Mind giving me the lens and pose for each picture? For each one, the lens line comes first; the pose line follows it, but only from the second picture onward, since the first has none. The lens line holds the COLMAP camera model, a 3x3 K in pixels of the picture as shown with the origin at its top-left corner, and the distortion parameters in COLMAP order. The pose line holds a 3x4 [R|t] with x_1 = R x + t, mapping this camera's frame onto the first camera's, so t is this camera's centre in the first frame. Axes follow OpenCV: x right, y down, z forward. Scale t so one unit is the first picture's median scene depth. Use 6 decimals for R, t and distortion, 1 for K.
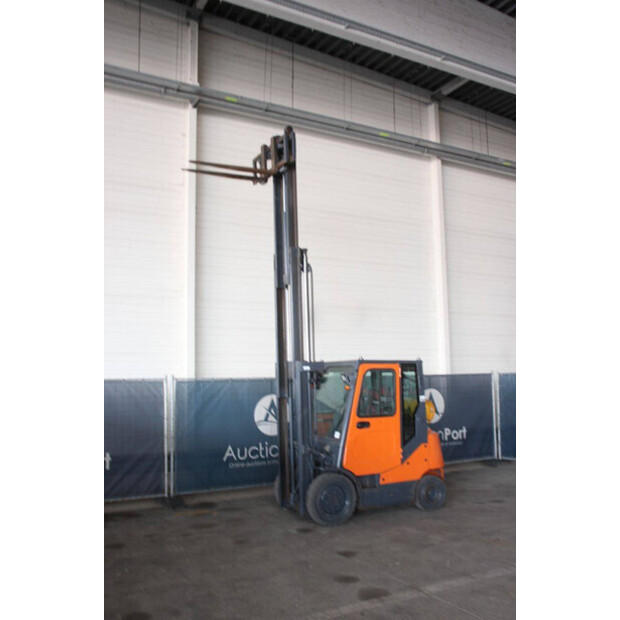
lens RADIAL K [[624.7, 0, 328.3], [0, 624.7, 317.5], [0, 0, 1]] dist [-0.090228, 0.000000]
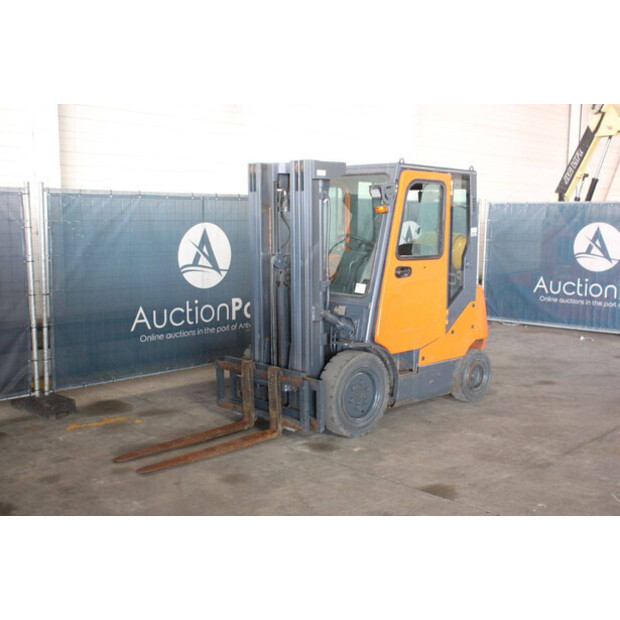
lens RADIAL K [[737.5, 0, 331.0], [0, 737.5, 317.4], [0, 0, 1]] dist [-0.017587, 0.000000]
pose [[0.962880, -0.011884, 0.269669, -0.185900], [-0.049558, 0.974266, 0.219886, 0.055337], [-0.265343, -0.225088, 0.937512, 0.304473]]
